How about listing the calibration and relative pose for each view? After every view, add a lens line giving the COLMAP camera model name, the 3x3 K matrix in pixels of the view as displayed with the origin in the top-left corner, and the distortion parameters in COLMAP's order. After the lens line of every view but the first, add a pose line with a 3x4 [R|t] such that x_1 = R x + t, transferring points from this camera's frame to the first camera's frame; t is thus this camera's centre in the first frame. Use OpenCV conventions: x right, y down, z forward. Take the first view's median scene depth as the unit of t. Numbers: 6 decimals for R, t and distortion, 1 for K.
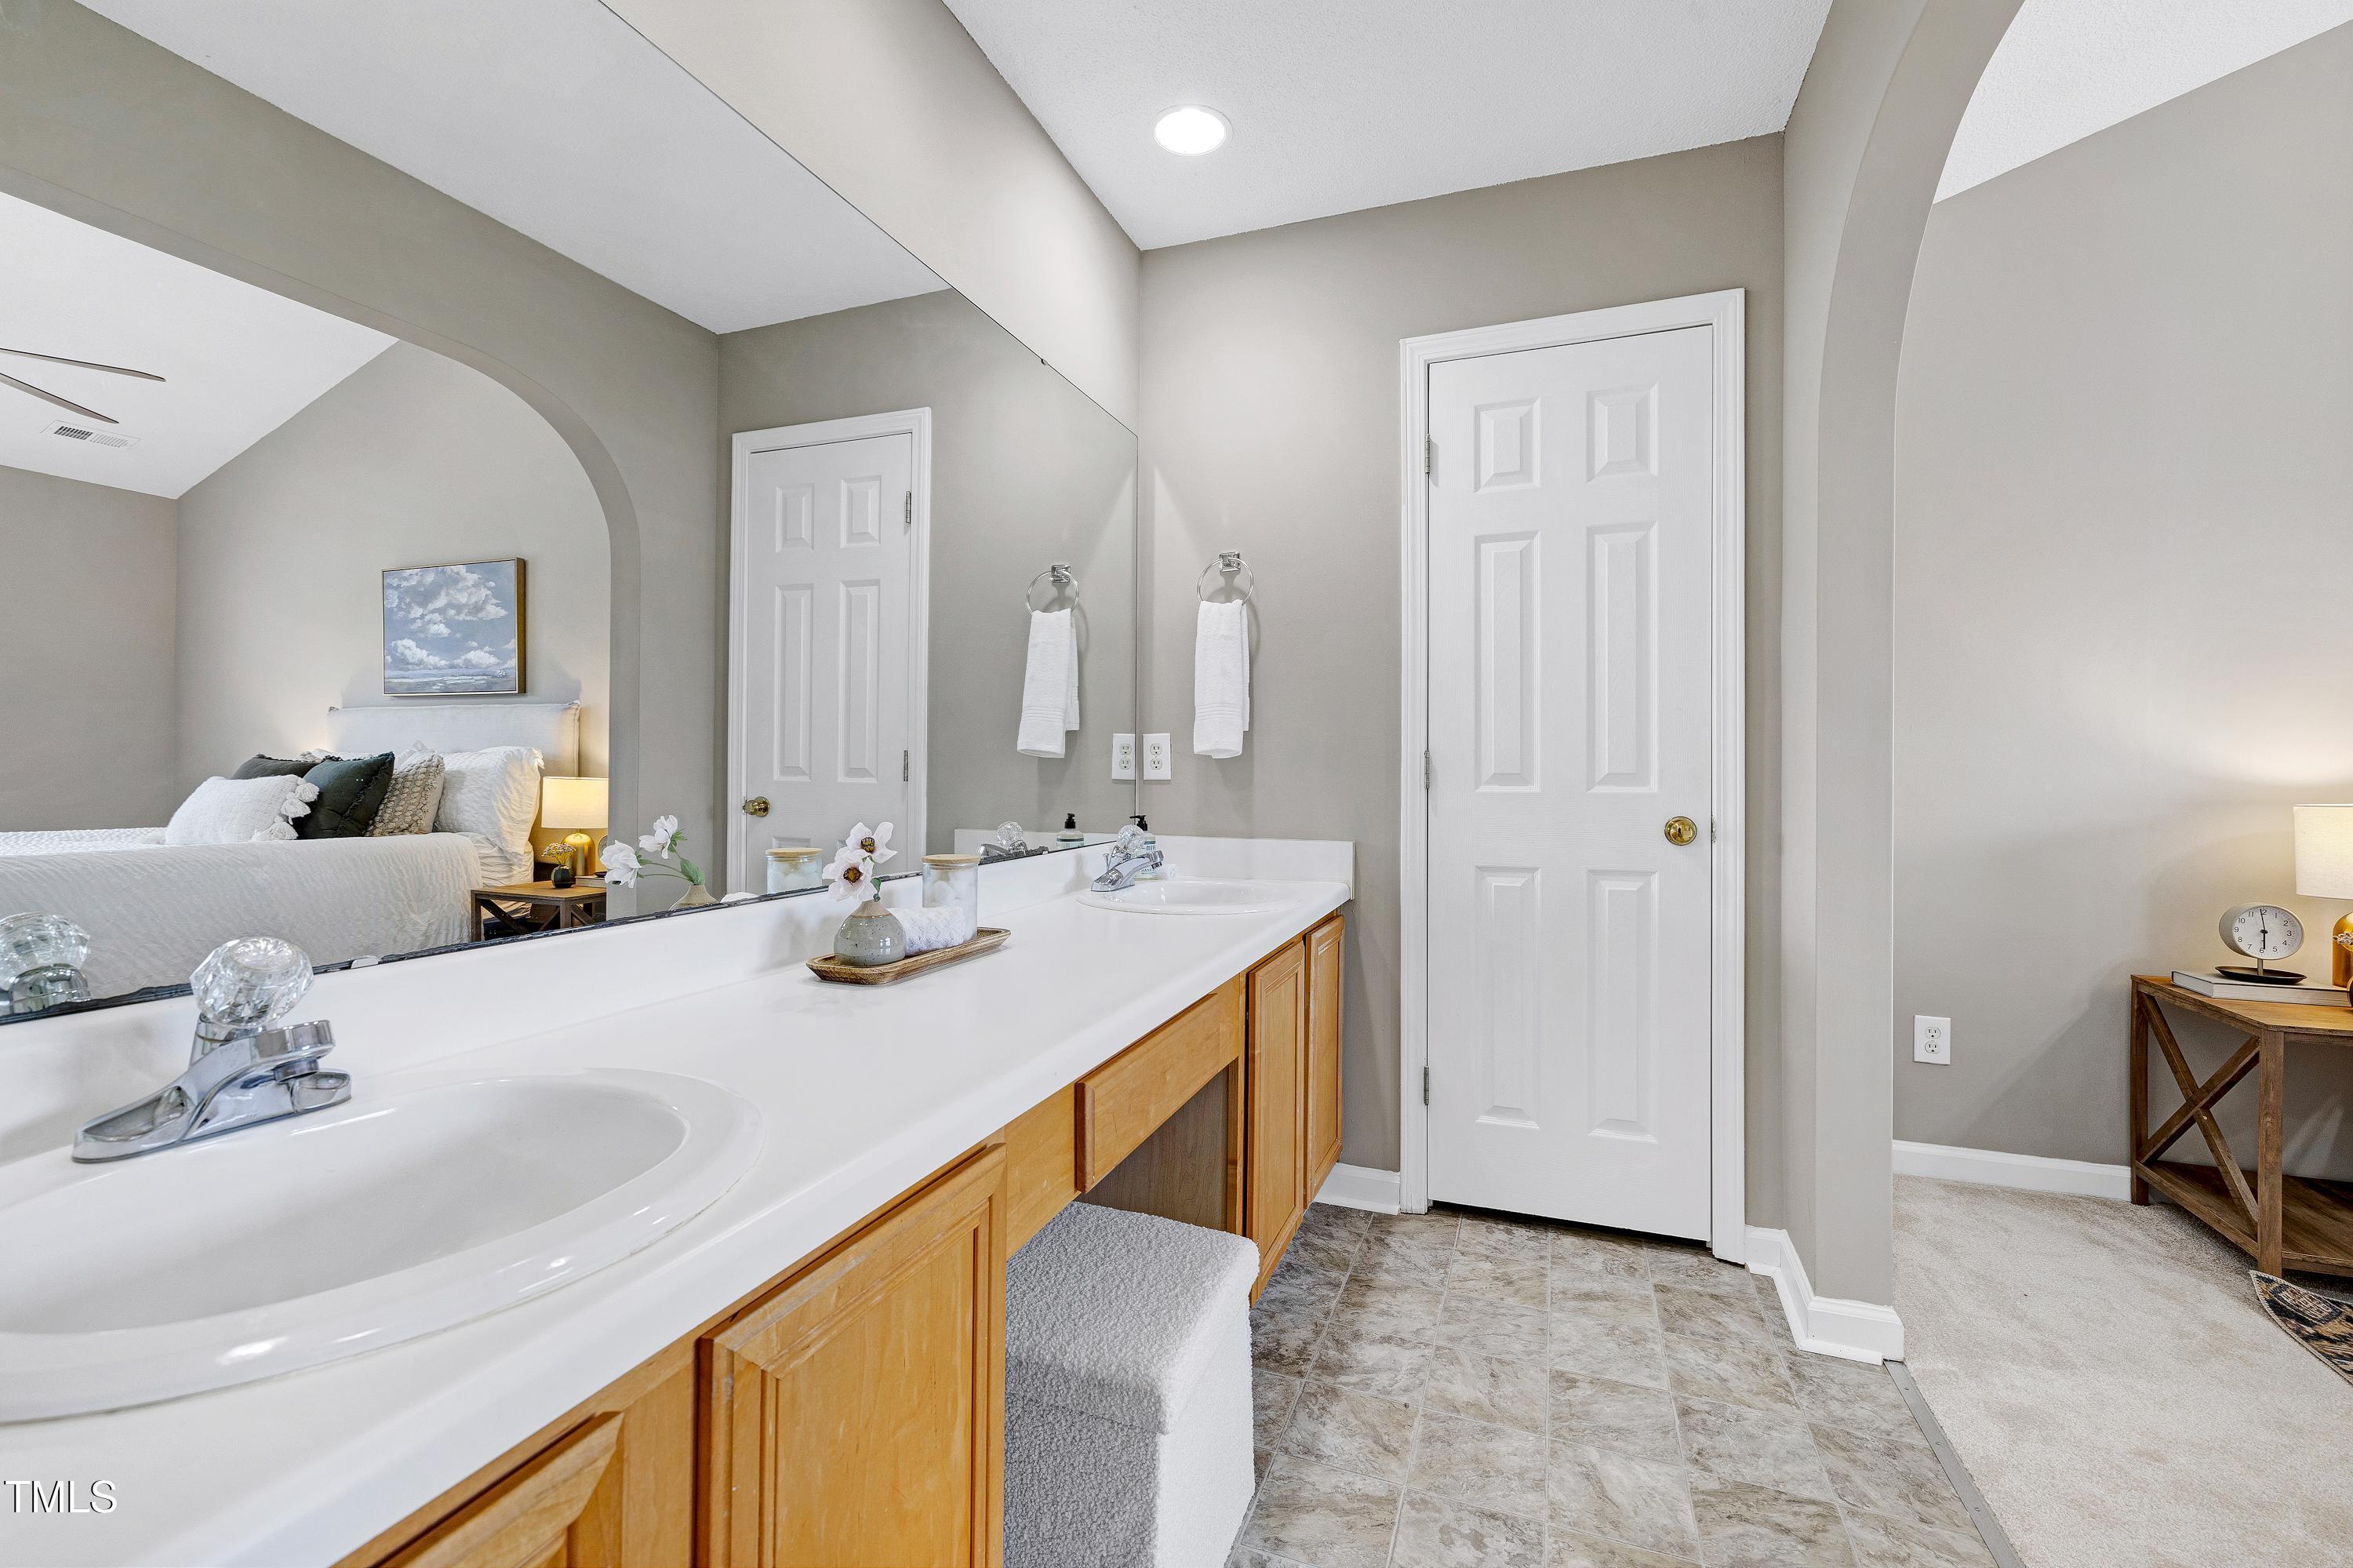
lens RADIAL K [[993.5, 0, 1172.7], [0, 993.5, 774.3], [0, 0, 1]] dist [-0.001228, 0.000473]
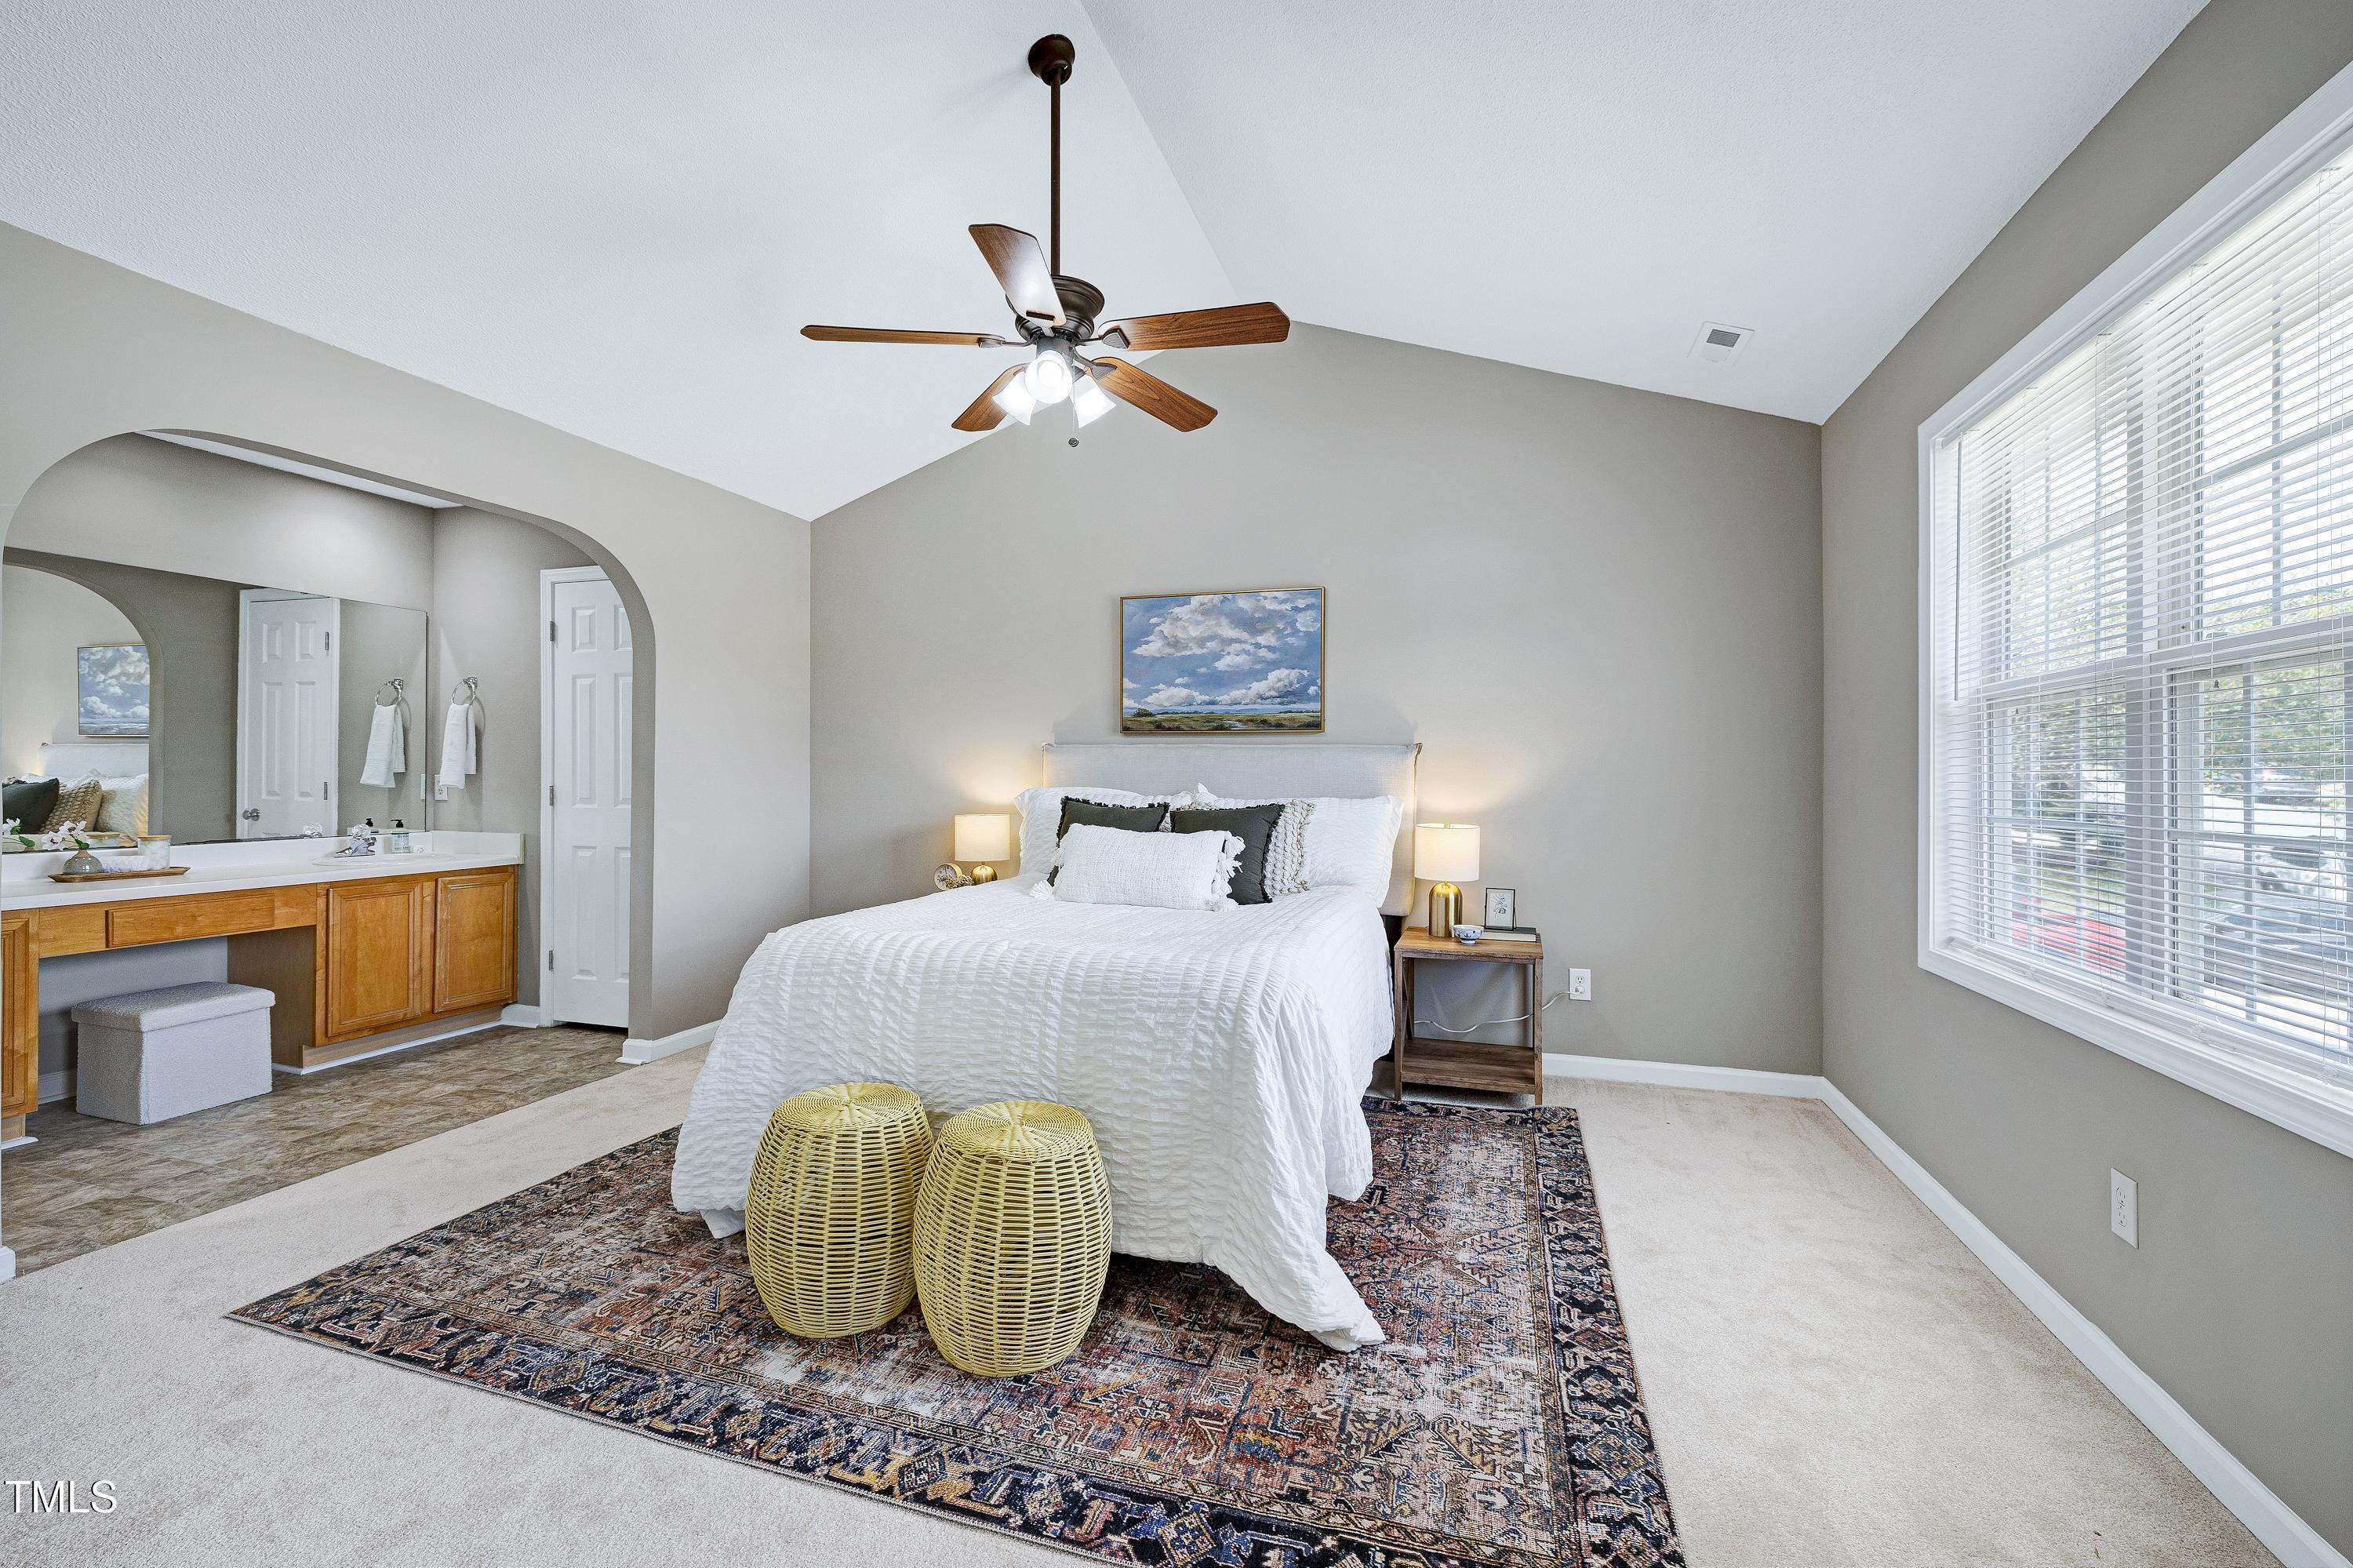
lens RADIAL K [[993.5, 0, 1172.7], [0, 993.5, 774.3], [0, 0, 1]] dist [-0.001228, 0.000473]
pose [[0.998495, 0.001084, 0.054836, 1.378888], [-0.000852, 0.999991, -0.004256, -0.039229], [-0.054840, 0.004202, 0.998486, -1.001693]]
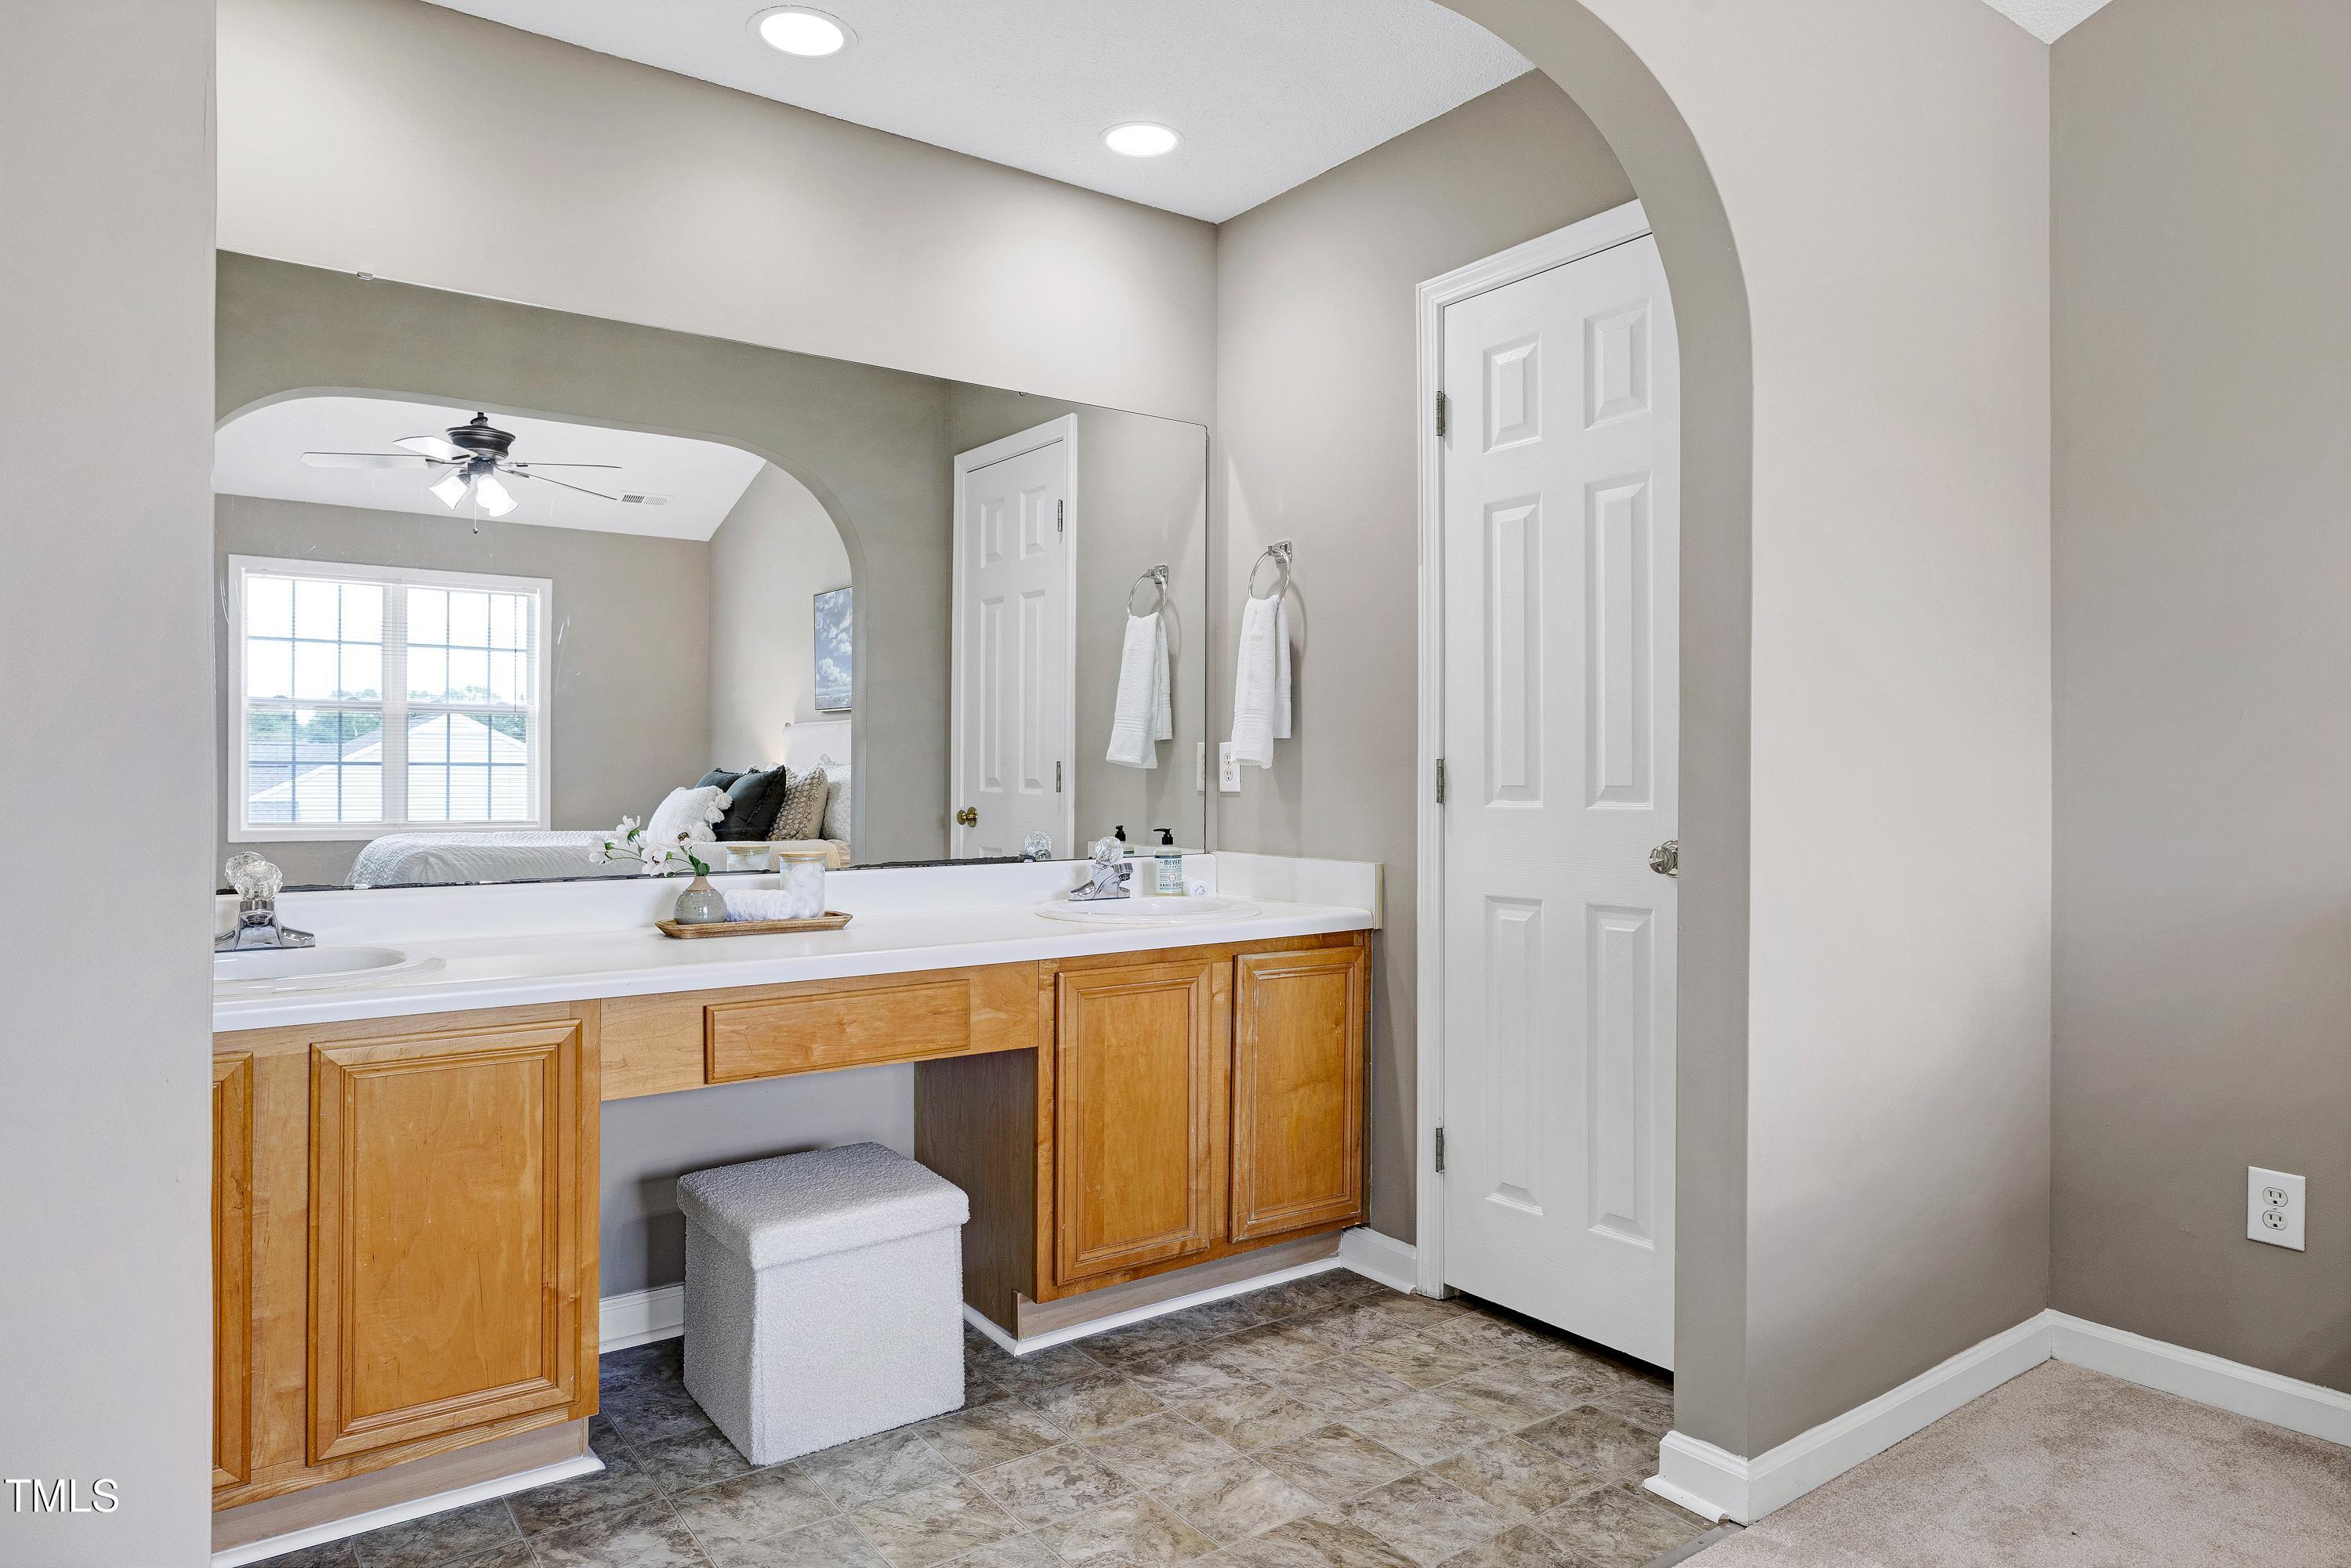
lens RADIAL K [[1434.6, 0, 1175.5], [0, 1434.6, 784.0], [0, 0, 1]] dist [0.003856, 0.001053]
pose [[0.836681, -0.000340, -0.547690, 0.761272], [0.000814, 0.999999, 0.000622, -0.003483], [0.547690, -0.000966, 0.836681, -0.164942]]
